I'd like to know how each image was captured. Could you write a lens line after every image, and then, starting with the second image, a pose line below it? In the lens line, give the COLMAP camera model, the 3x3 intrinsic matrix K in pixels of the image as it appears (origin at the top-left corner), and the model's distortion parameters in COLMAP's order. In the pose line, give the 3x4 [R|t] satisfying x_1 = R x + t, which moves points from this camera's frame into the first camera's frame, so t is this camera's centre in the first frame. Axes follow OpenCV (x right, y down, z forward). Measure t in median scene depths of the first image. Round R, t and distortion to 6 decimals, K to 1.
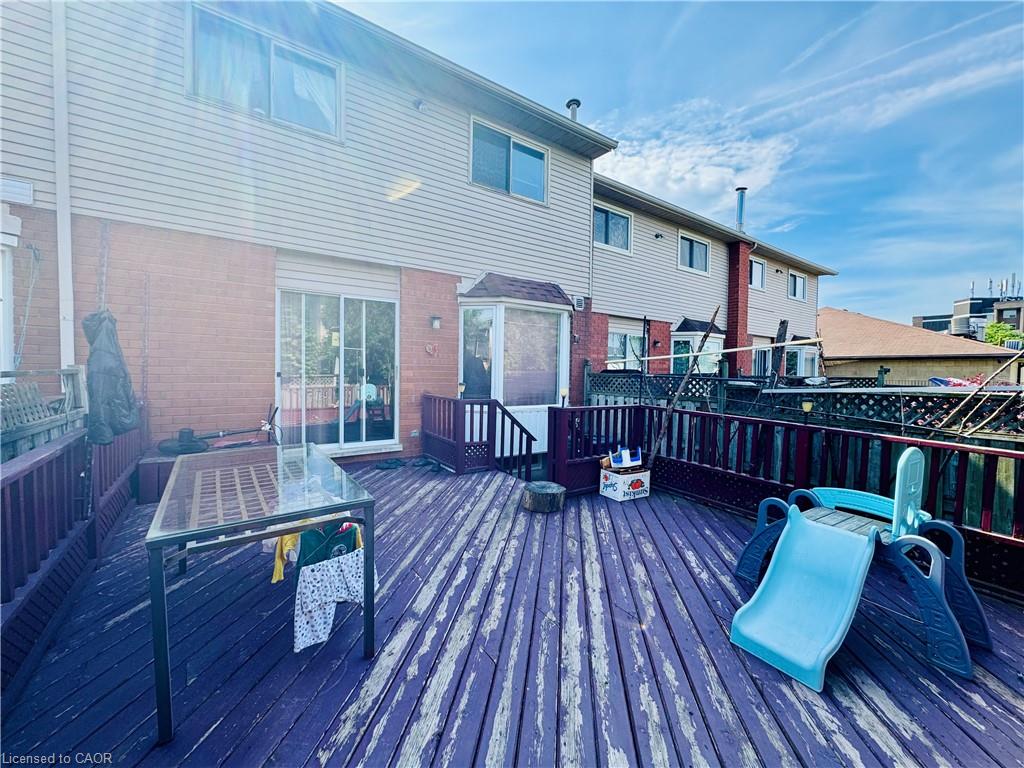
lens RADIAL K [[410.0, 0, 512.0], [0, 410.0, 384.0], [0, 0, 1]] dist [-0.001500, -0.000435]
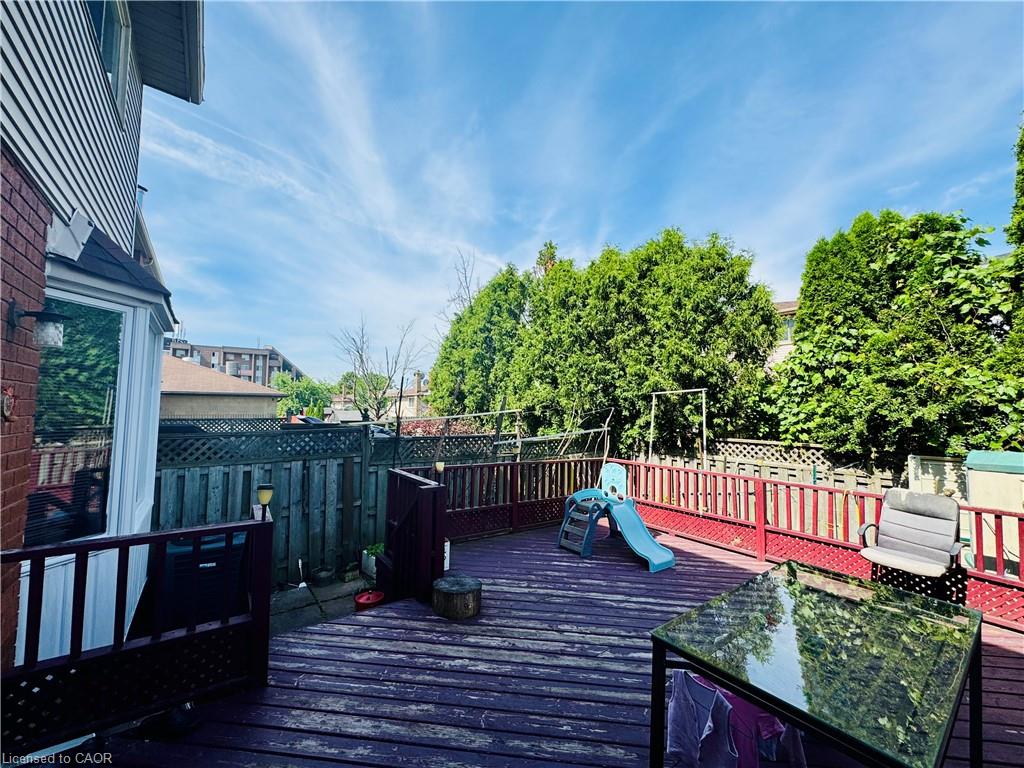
lens RADIAL K [[410.0, 0, 512.0], [0, 410.0, 384.0], [0, 0, 1]] dist [-0.001500, -0.000435]
pose [[-0.017069, 0.034228, 0.999268, -0.974657], [0.032473, 0.998906, -0.033661, -0.162062], [-0.999327, 0.031875, -0.018162, 1.108078]]
